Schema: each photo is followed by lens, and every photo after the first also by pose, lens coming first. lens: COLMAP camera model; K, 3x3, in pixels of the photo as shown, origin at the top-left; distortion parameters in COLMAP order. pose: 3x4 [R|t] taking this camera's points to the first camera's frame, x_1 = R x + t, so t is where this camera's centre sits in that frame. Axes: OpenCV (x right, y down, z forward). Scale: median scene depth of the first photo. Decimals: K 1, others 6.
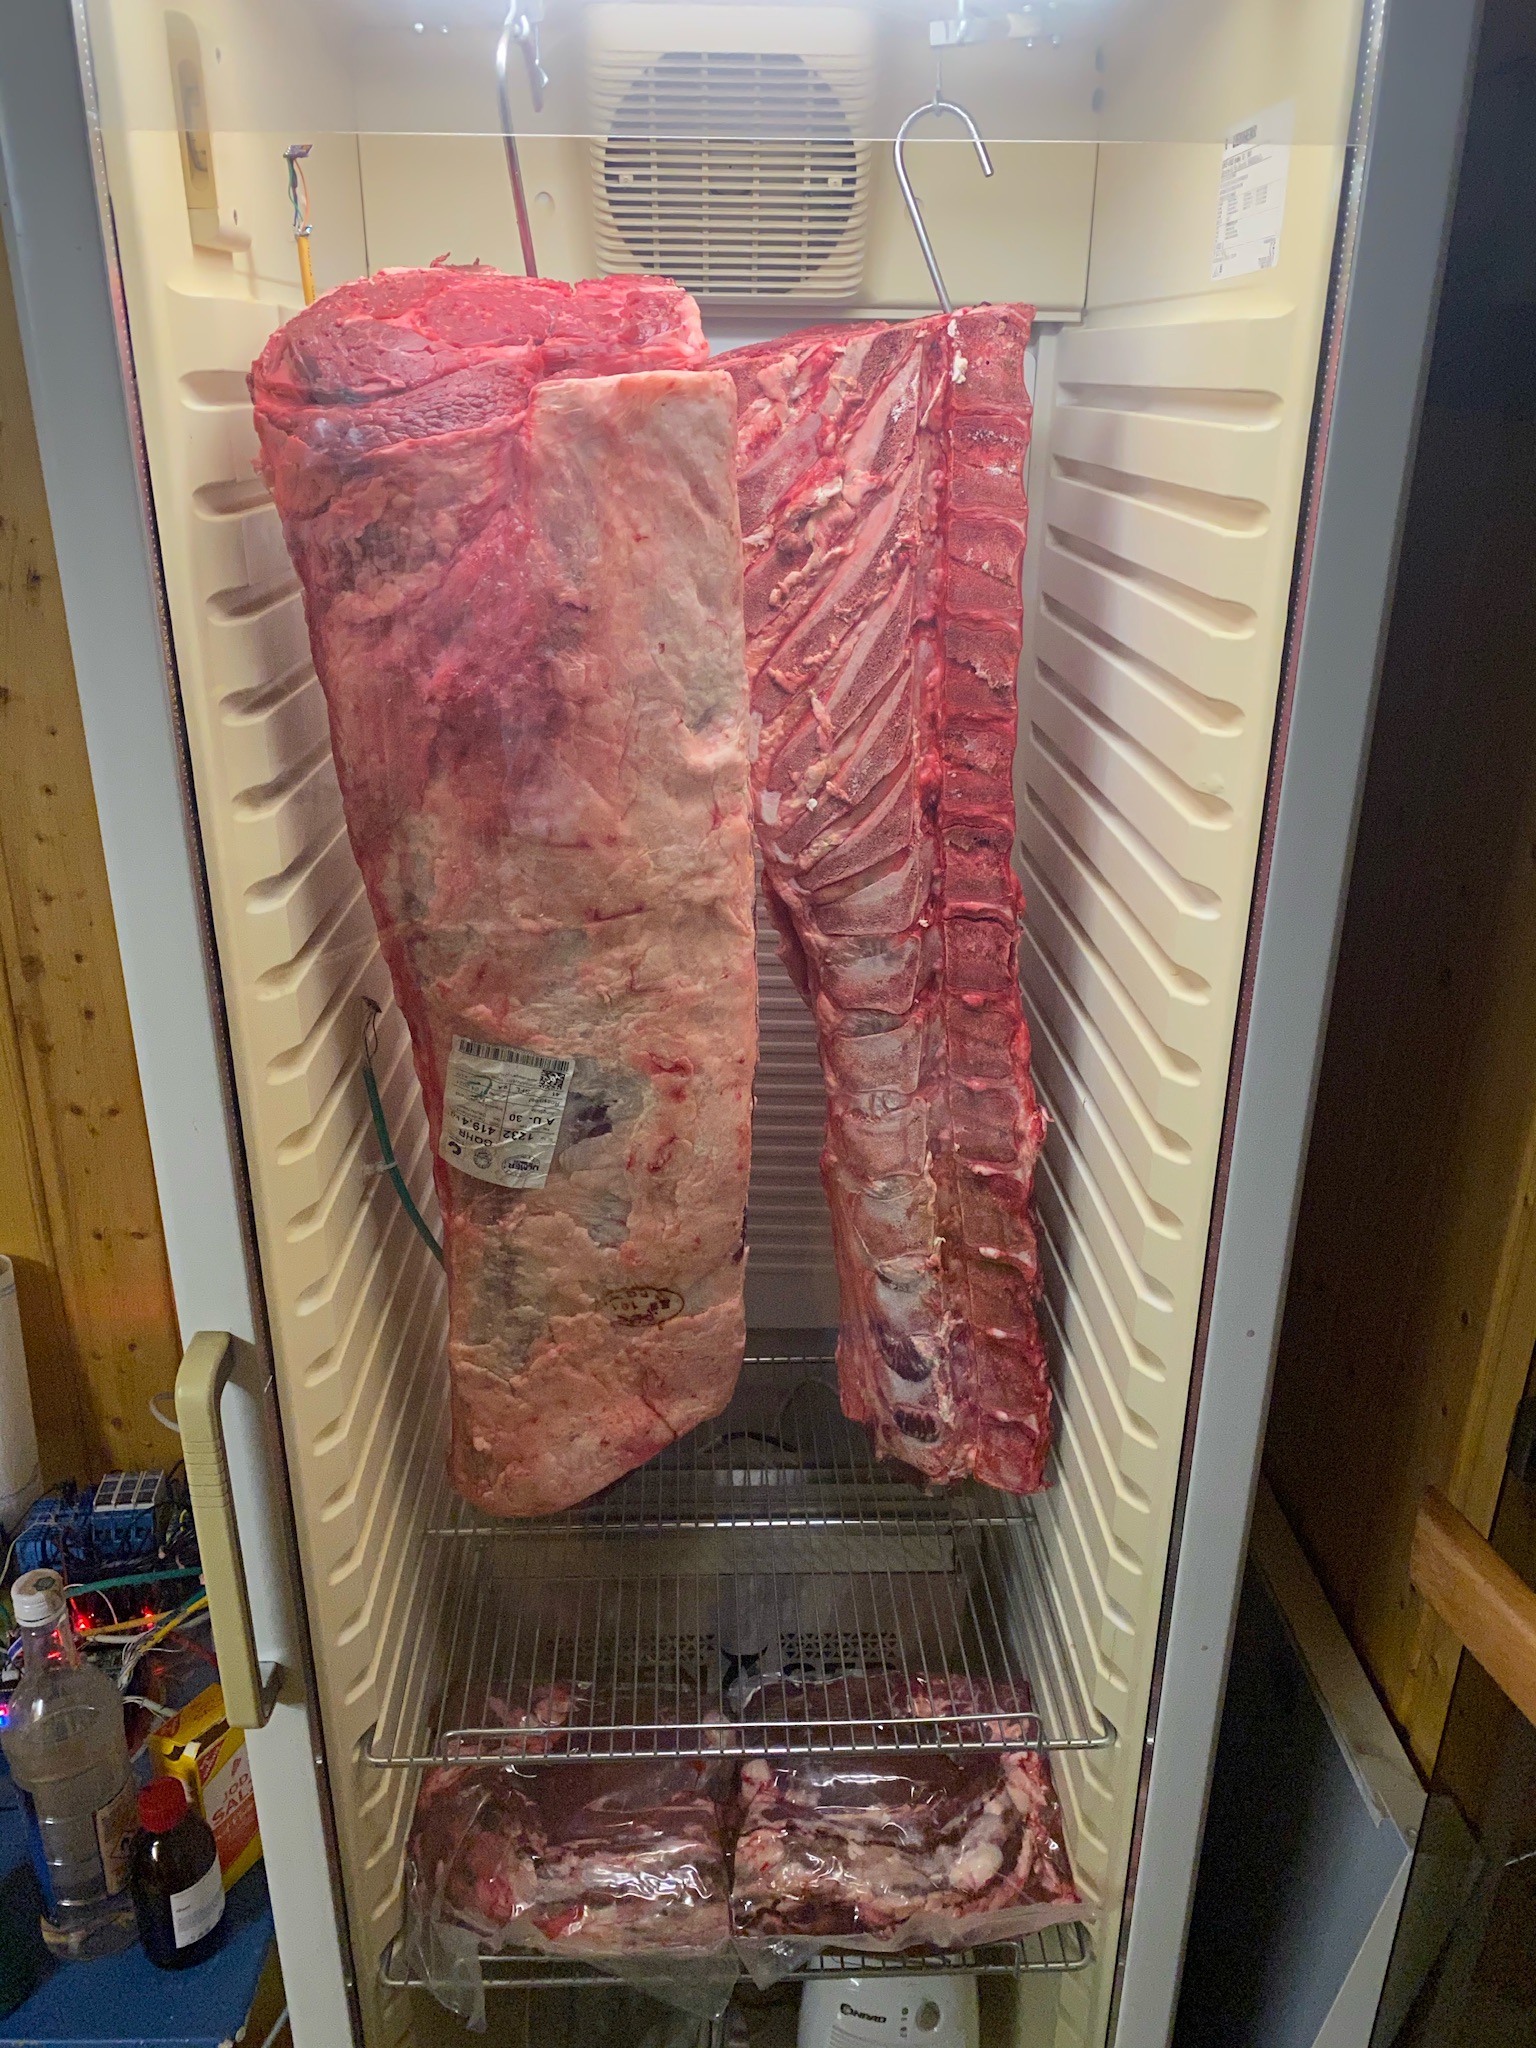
lens RADIAL K [[1622.7, 0, 754.6], [0, 1622.7, 1012.8], [0, 0, 1]] dist [0.153537, -0.445181]
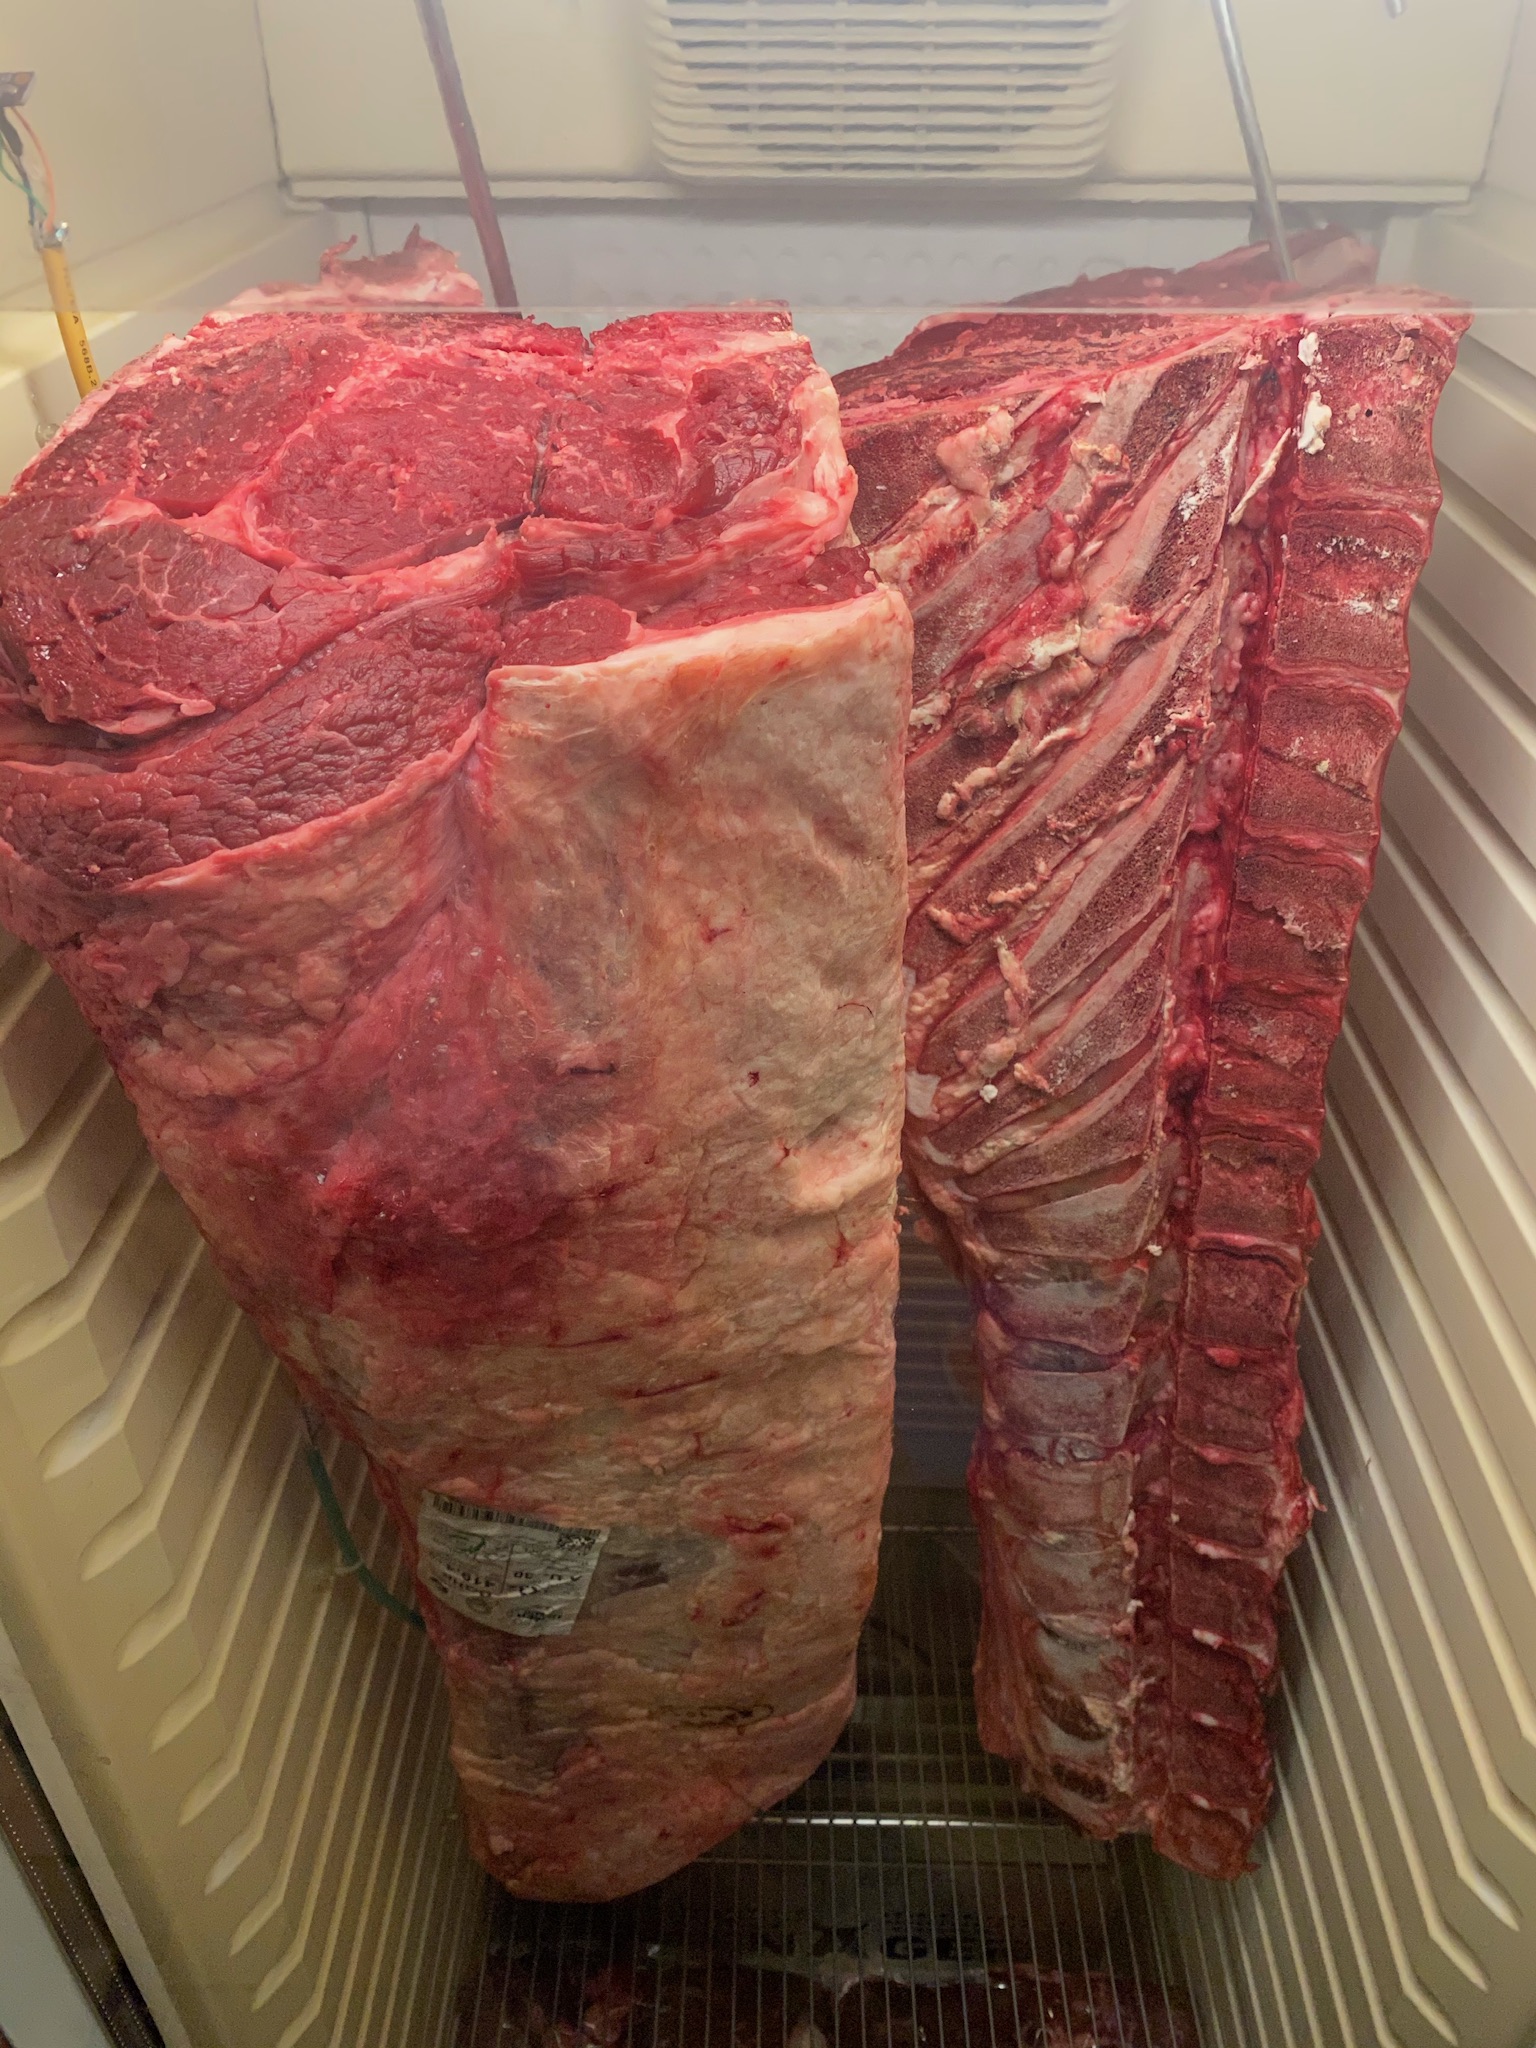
lens RADIAL K [[1622.7, 0, 754.6], [0, 1622.7, 1012.8], [0, 0, 1]] dist [0.153537, -0.445181]
pose [[0.998593, 0.022734, -0.047912, -0.026914], [-0.011735, 0.975784, 0.218423, -0.310679], [0.051718, -0.217553, 0.974677, 0.414335]]
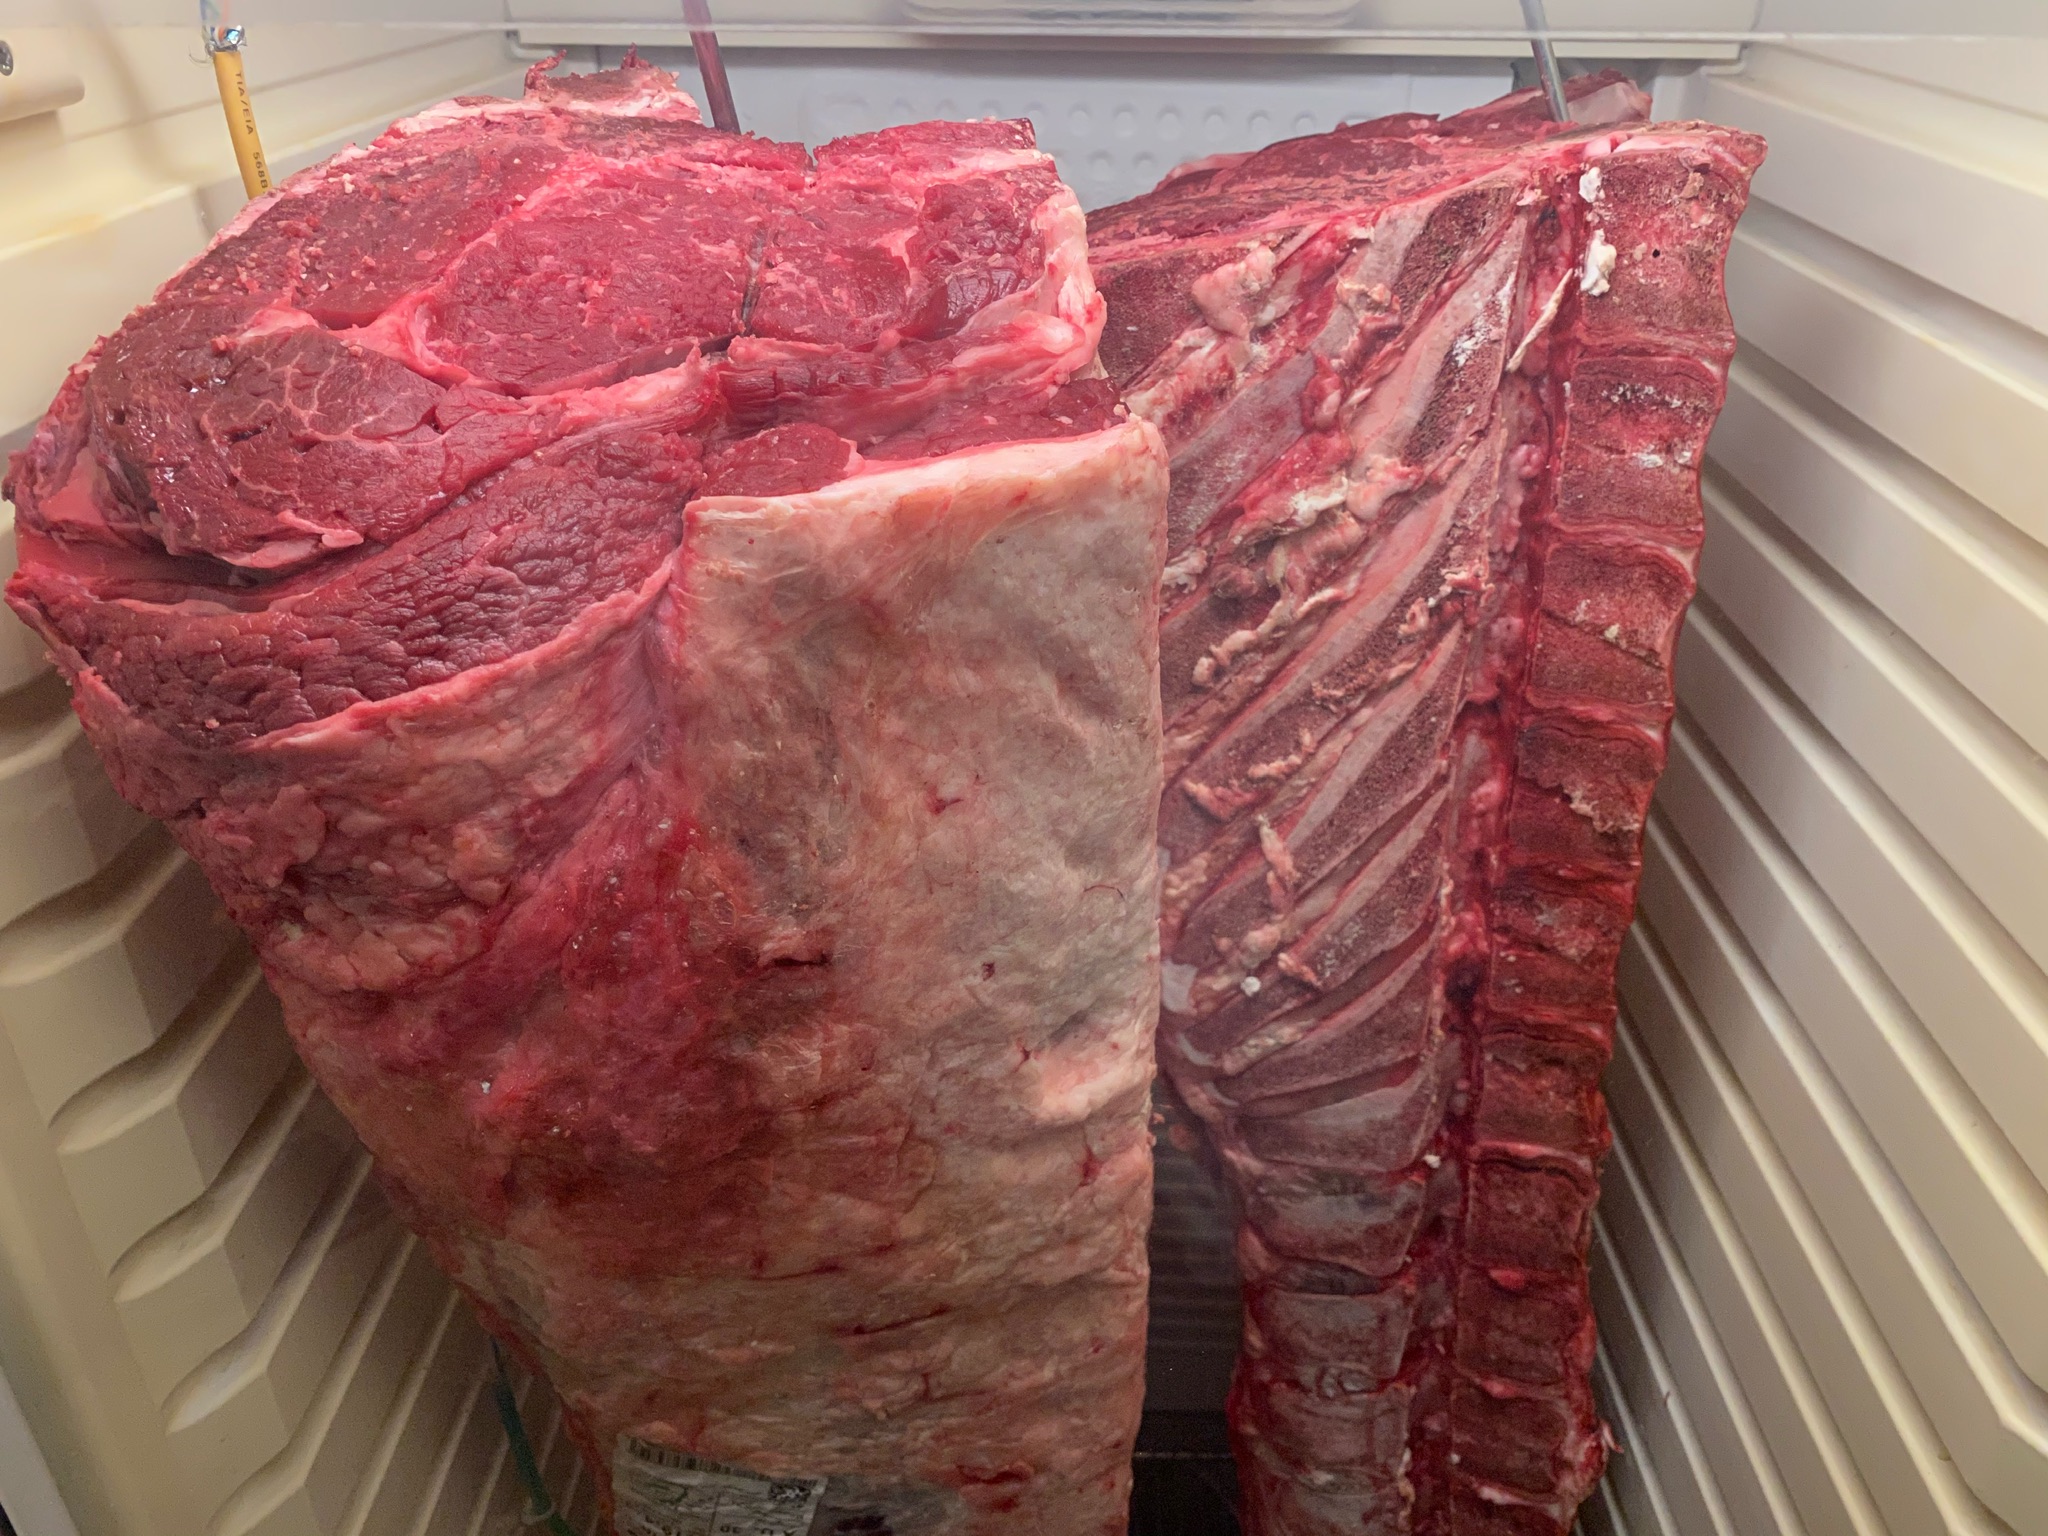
lens RADIAL K [[1622.7, 0, 1019.9], [0, 1622.7, 763.4], [0, 0, 1]] dist [0.153537, -0.445181]
pose [[0.998895, 0.024553, -0.040077, -0.026014], [-0.018807, 0.990265, 0.137918, -0.299051], [0.043073, -0.137012, 0.989632, 0.465609]]
